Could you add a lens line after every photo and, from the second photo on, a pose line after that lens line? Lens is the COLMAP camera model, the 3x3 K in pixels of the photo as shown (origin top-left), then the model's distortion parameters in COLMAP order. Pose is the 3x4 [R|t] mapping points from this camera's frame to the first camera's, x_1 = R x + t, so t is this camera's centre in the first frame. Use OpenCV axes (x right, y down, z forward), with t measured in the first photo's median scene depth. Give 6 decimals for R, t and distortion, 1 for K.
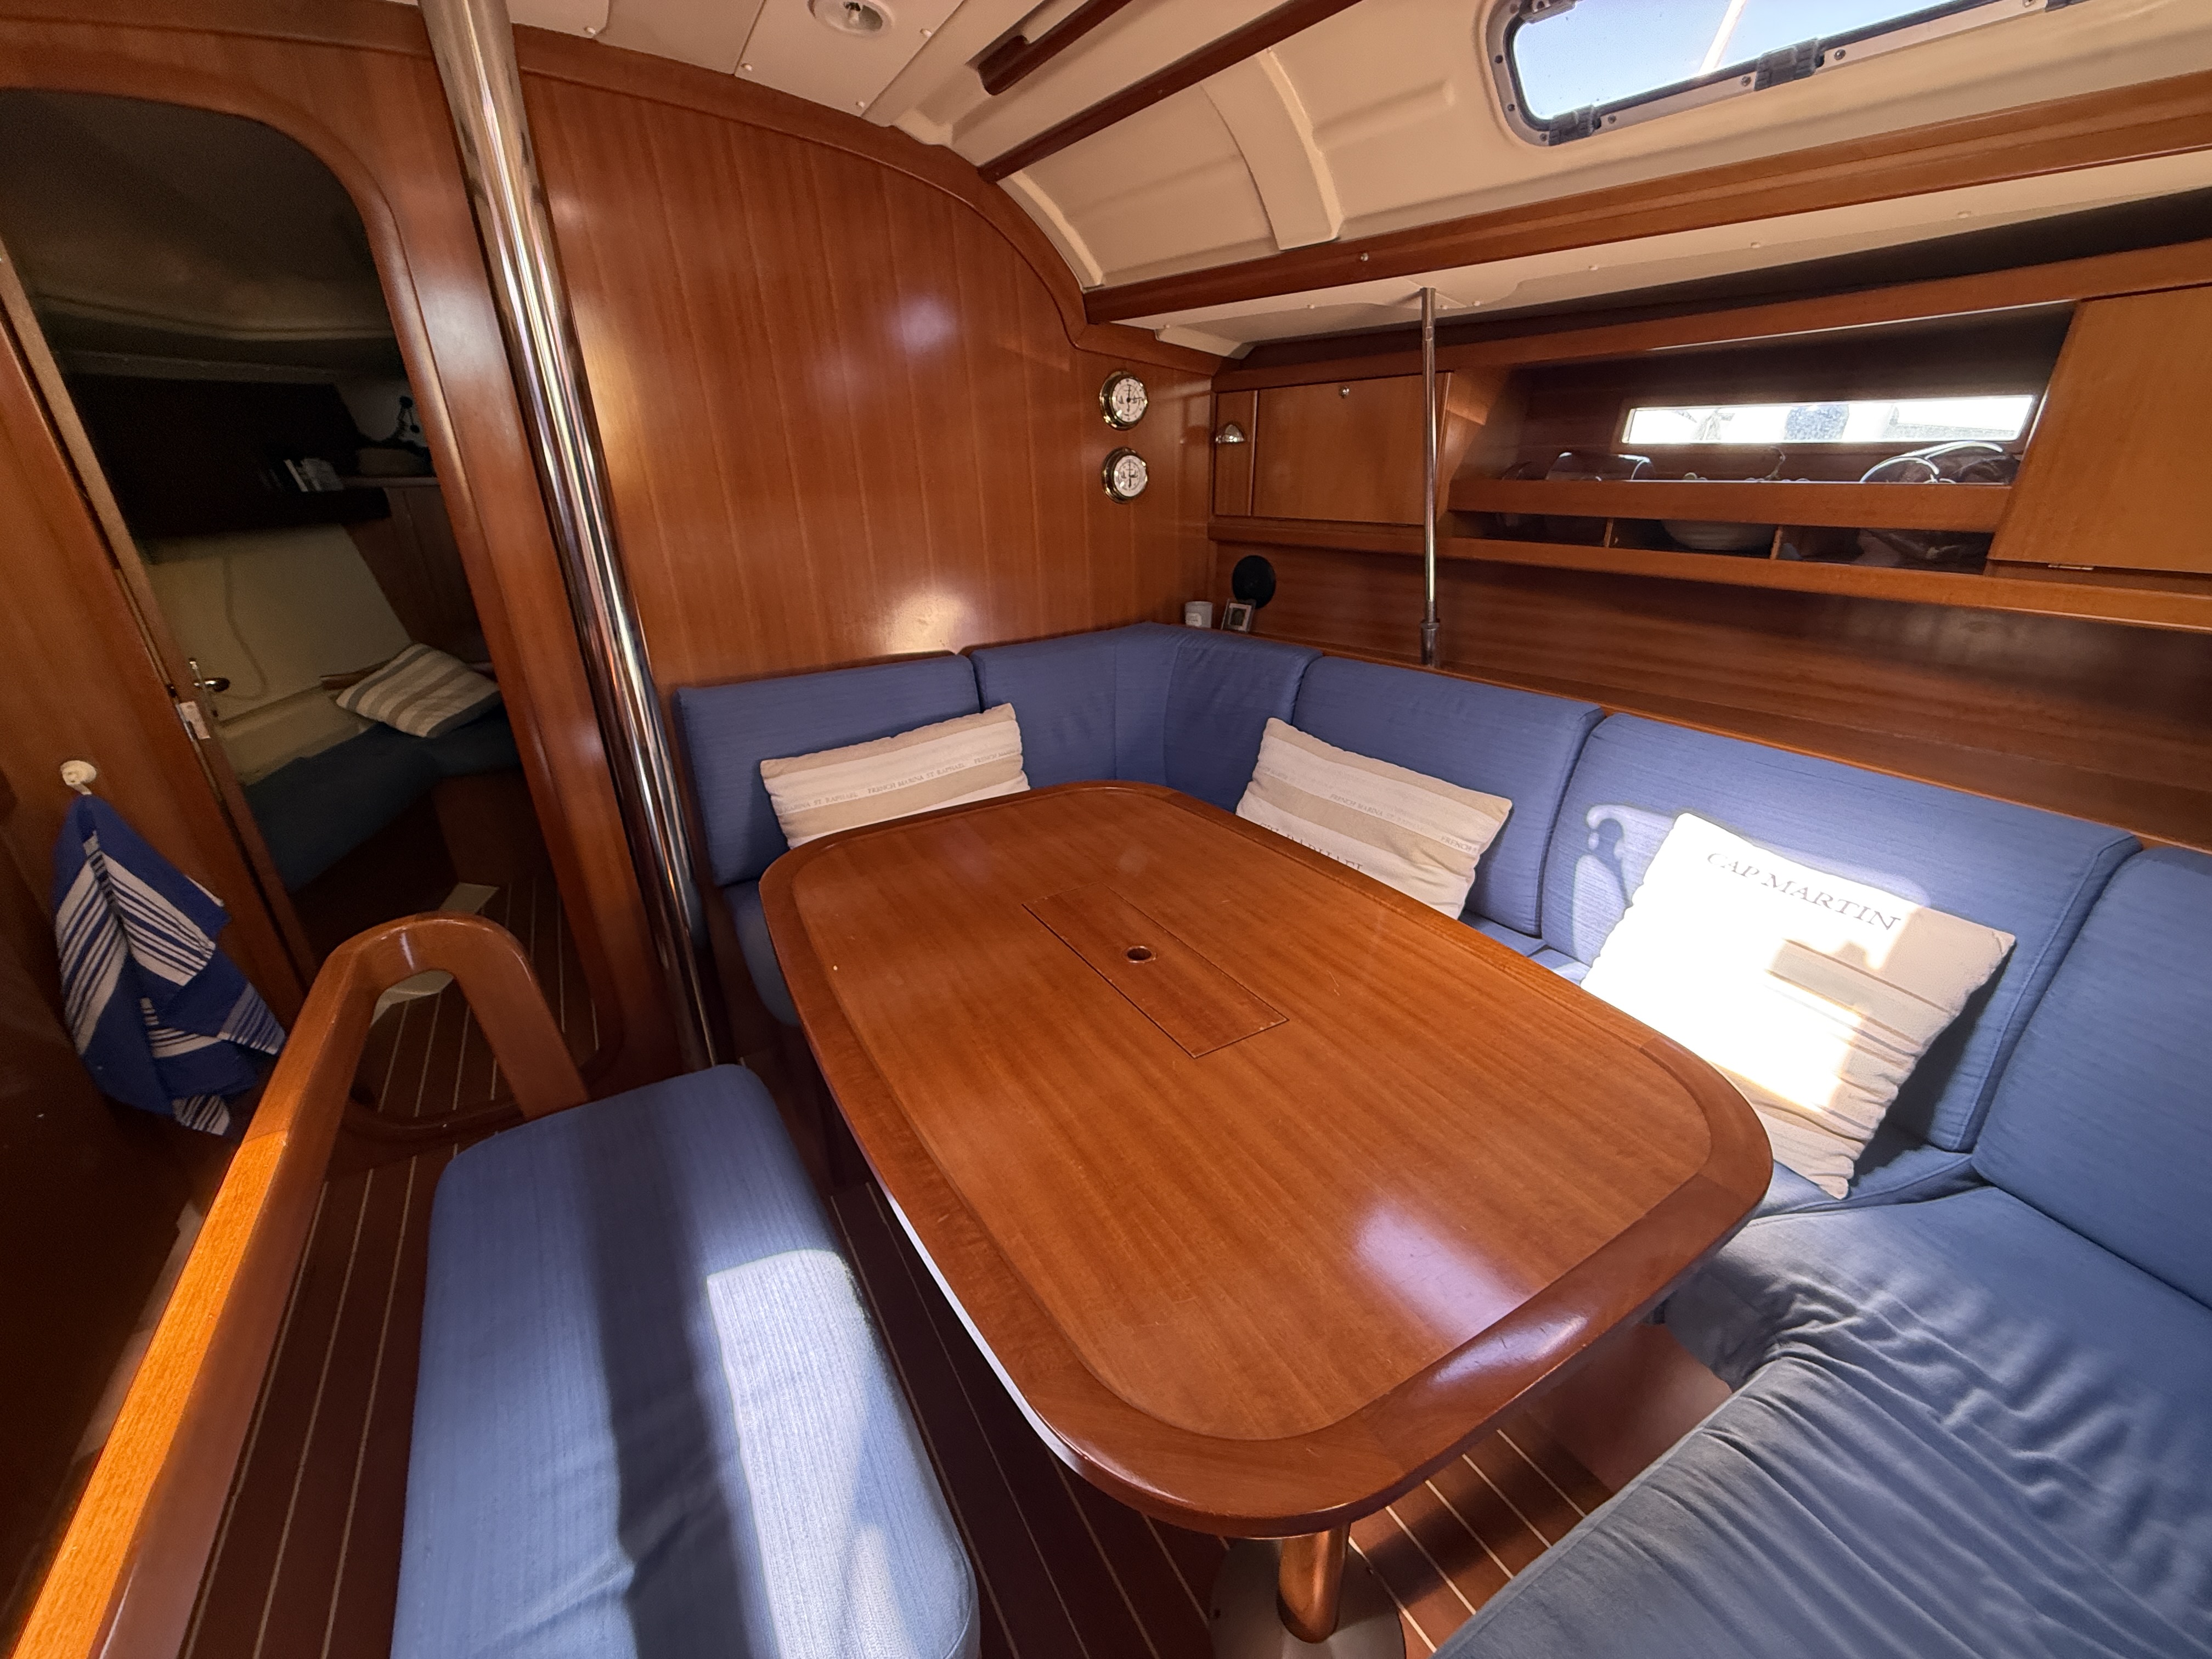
lens RADIAL K [[881.7, 0, 1099.5], [0, 881.7, 834.6], [0, 0, 1]] dist [0.001655, -0.000212]
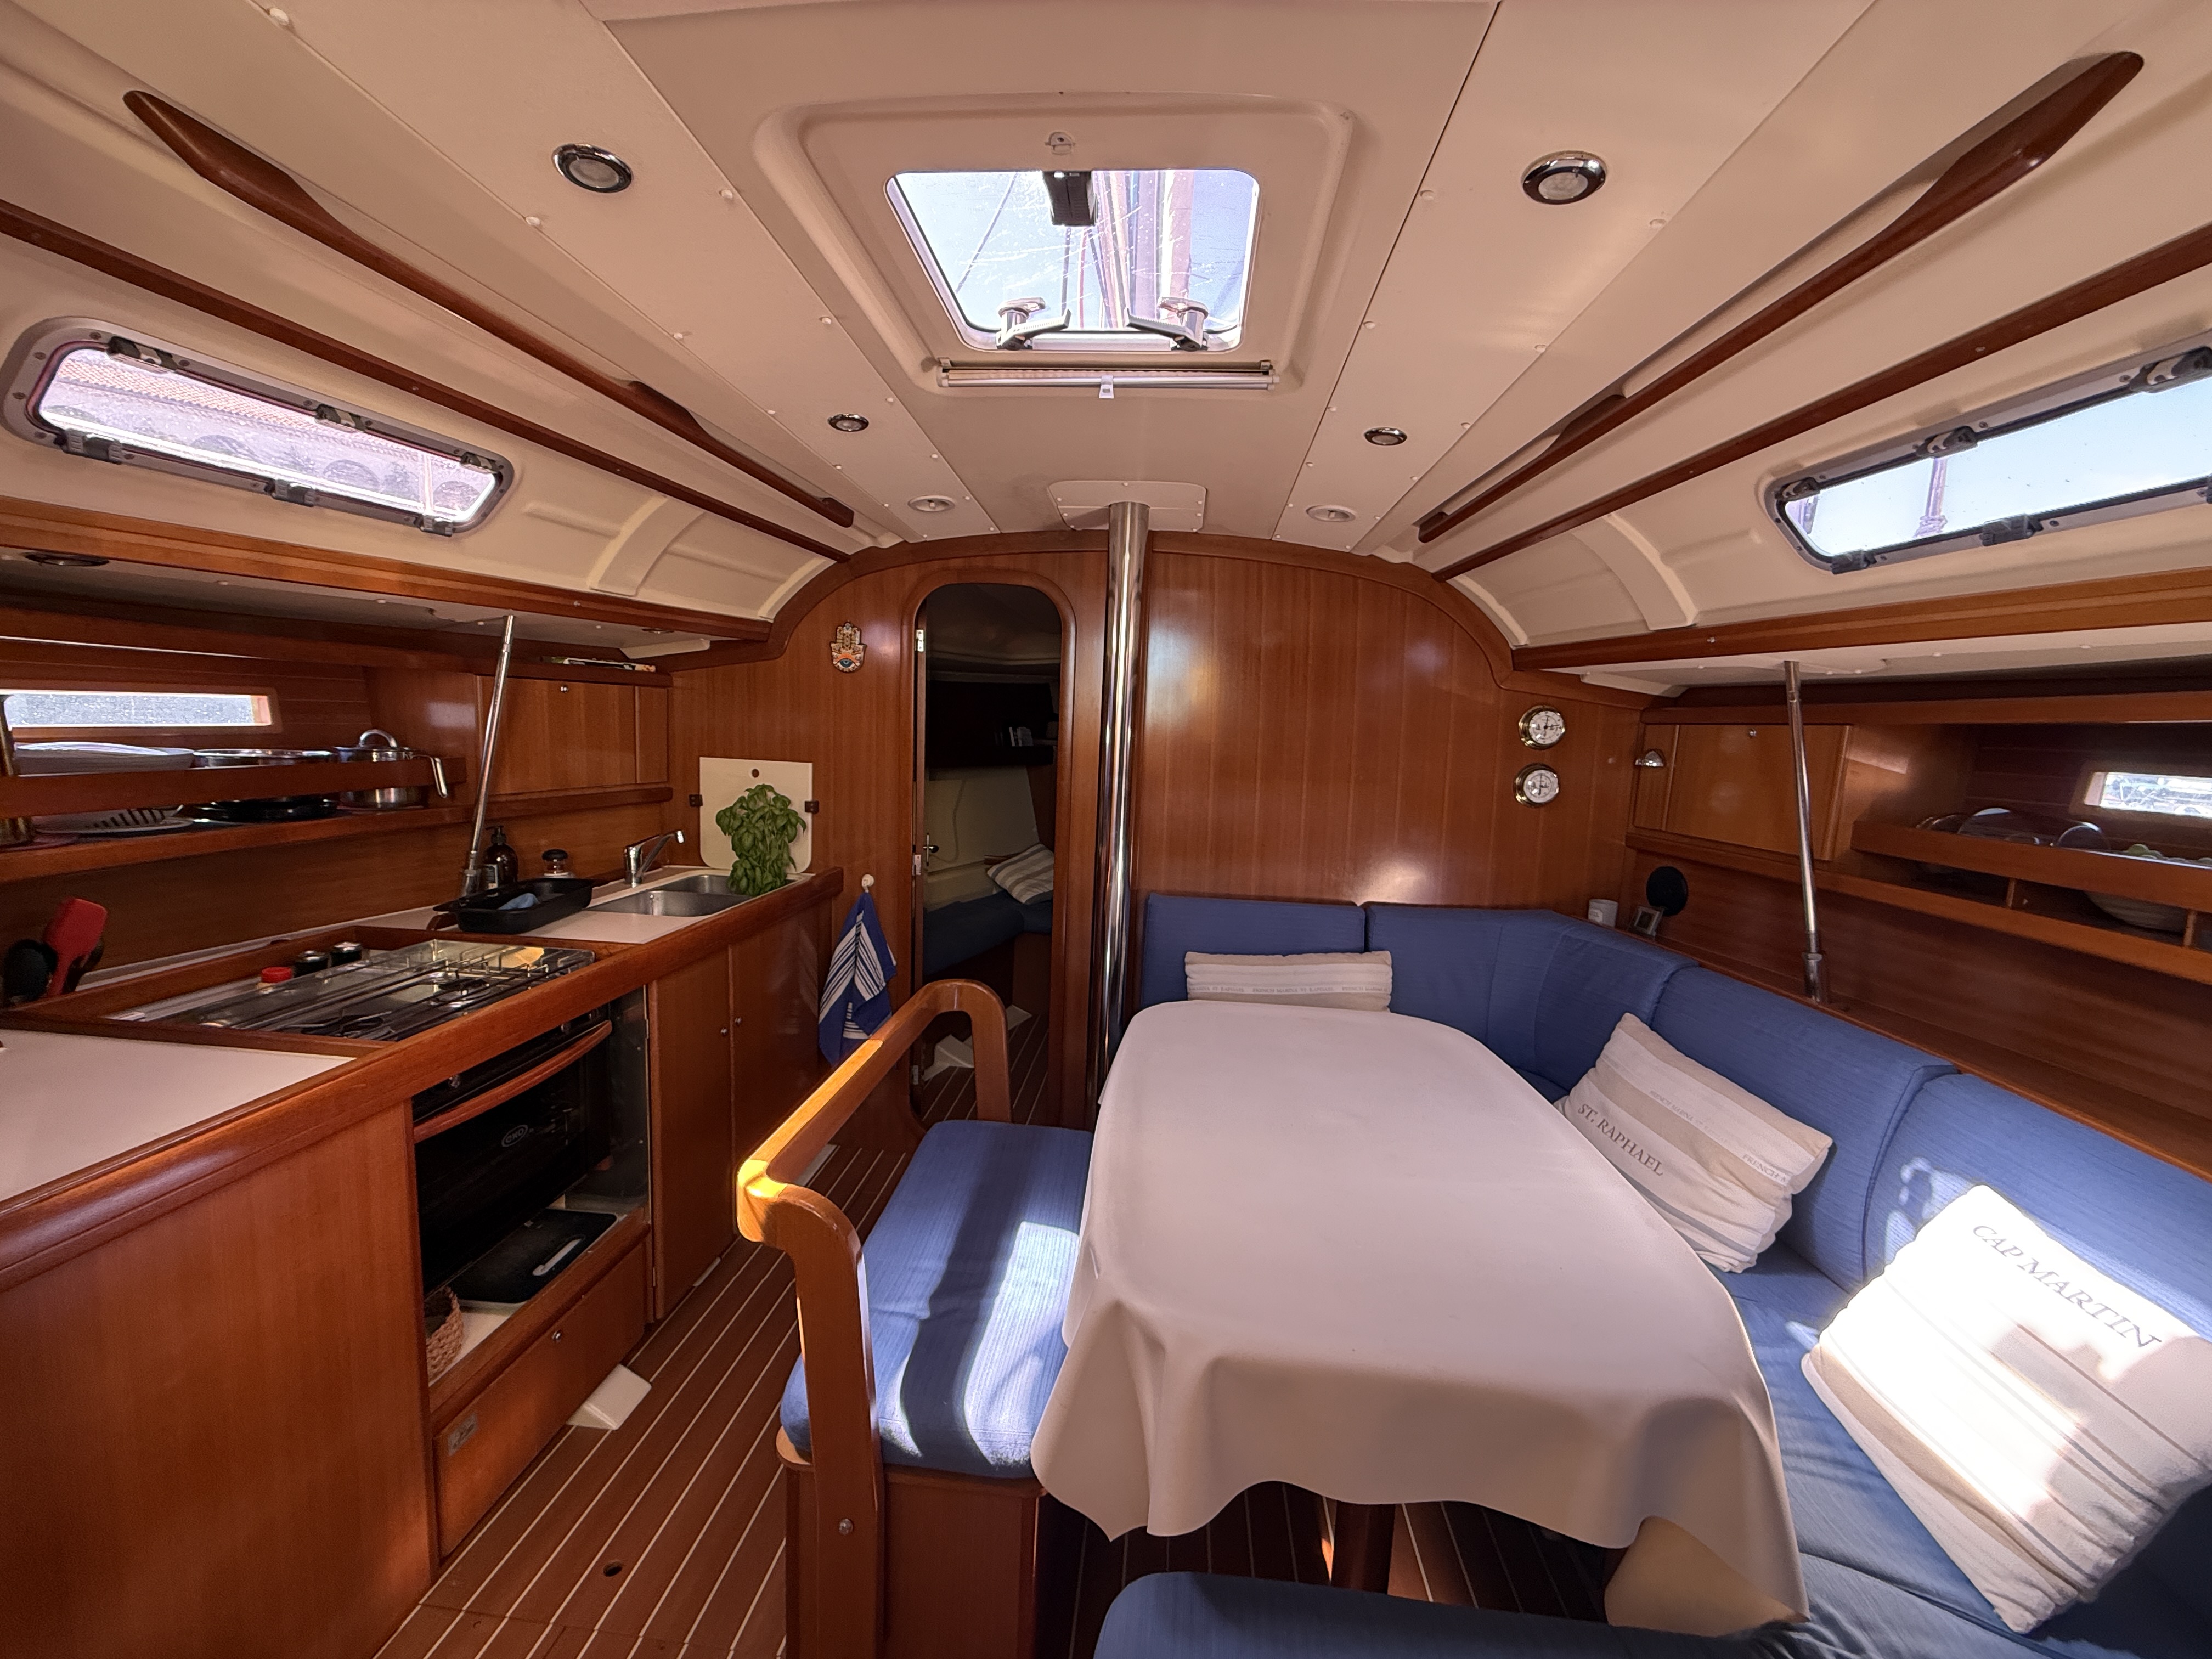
lens RADIAL K [[877.4, 0, 1097.7], [0, 877.4, 835.2], [0, 0, 1]] dist [-0.000914, -0.000084]
pose [[0.810053, 0.124676, -0.572948, 0.286972], [-0.281499, 0.939854, -0.193476, 0.054873], [0.514366, 0.318010, 0.796428, -0.254892]]
